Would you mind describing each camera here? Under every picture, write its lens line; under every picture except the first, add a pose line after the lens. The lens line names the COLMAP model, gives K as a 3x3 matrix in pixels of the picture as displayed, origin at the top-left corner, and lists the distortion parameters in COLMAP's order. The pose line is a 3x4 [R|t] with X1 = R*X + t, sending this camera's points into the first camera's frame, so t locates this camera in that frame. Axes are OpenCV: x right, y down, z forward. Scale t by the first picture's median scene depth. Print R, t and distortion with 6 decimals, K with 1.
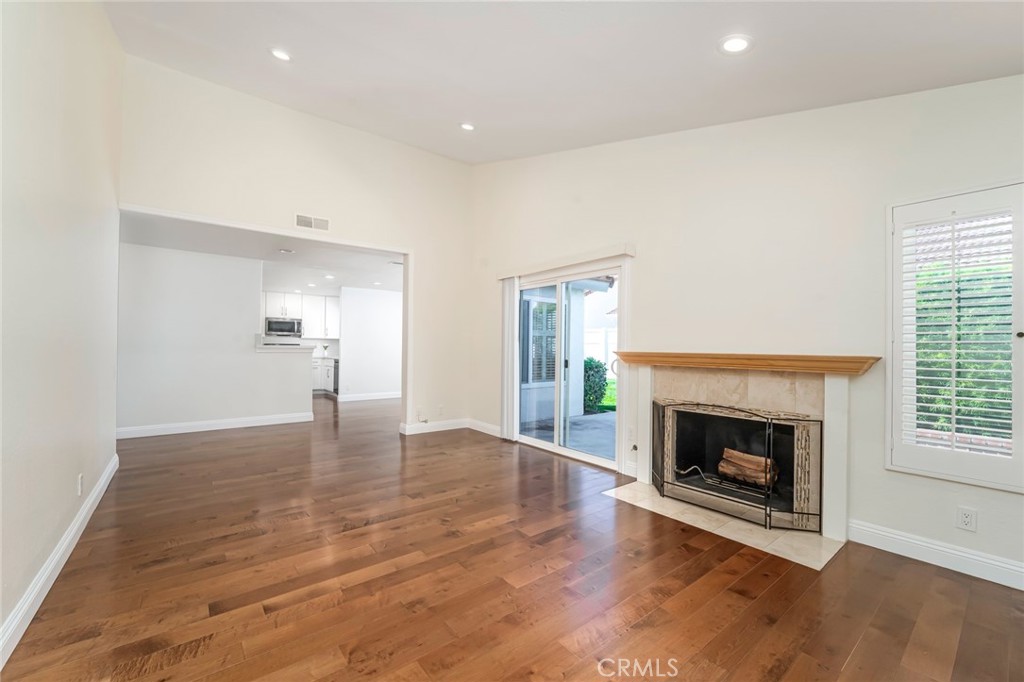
lens RADIAL K [[417.8, 0, 514.3], [0, 417.8, 347.9], [0, 0, 1]] dist [-0.011083, 0.000792]
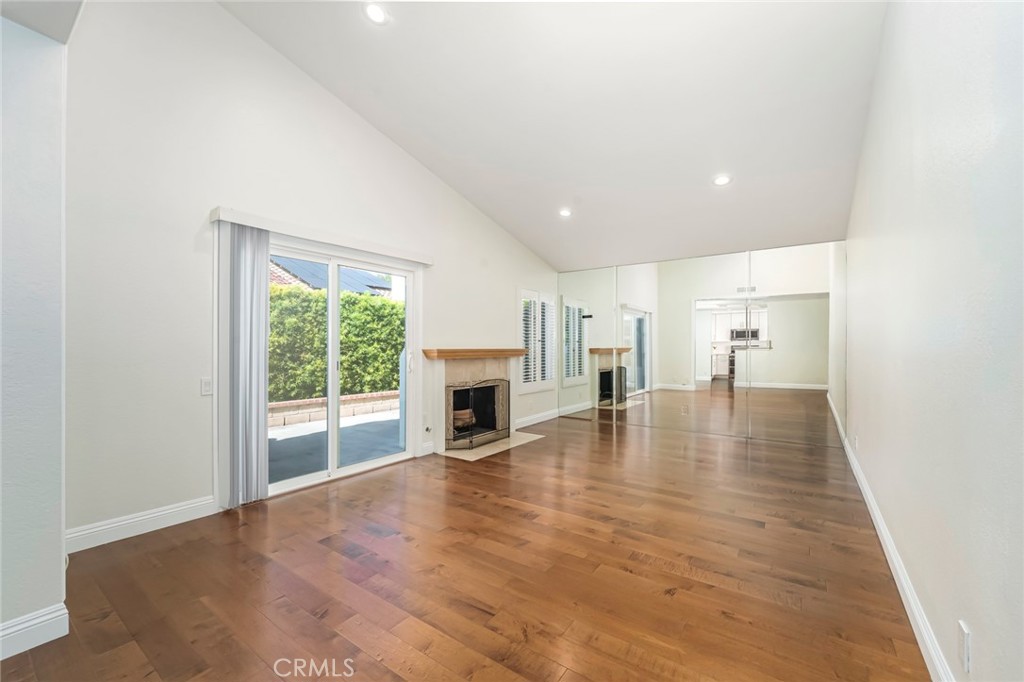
lens RADIAL K [[412.7, 0, 516.4], [0, 412.7, 338.2], [0, 0, 1]] dist [-0.012216, 0.000174]
pose [[-0.282860, 0.010837, 0.959100, -1.767321], [-0.004402, 0.999911, -0.012596, -0.014596], [-0.959151, -0.007785, -0.282787, 2.114774]]
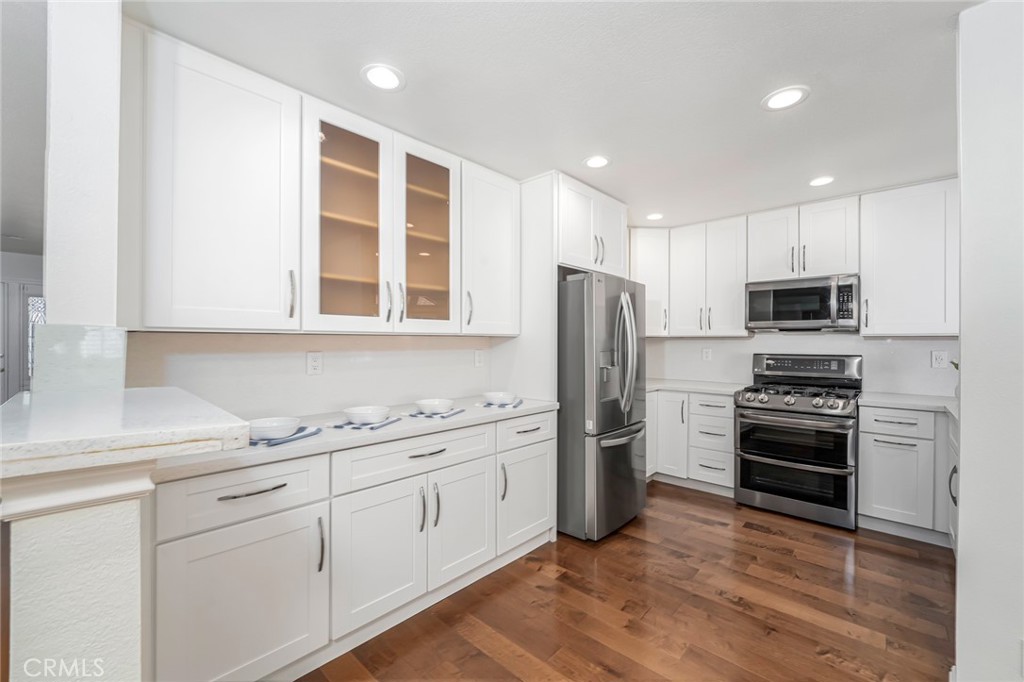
lens RADIAL K [[421.5, 0, 510.4], [0, 421.5, 342.2], [0, 0, 1]] dist [-0.010281, 0.000563]
pose [[0.150032, -0.007297, -0.988654, -0.238153], [-0.003281, 0.999964, -0.007879, -0.015515], [0.988676, 0.004426, 0.150003, 0.682332]]
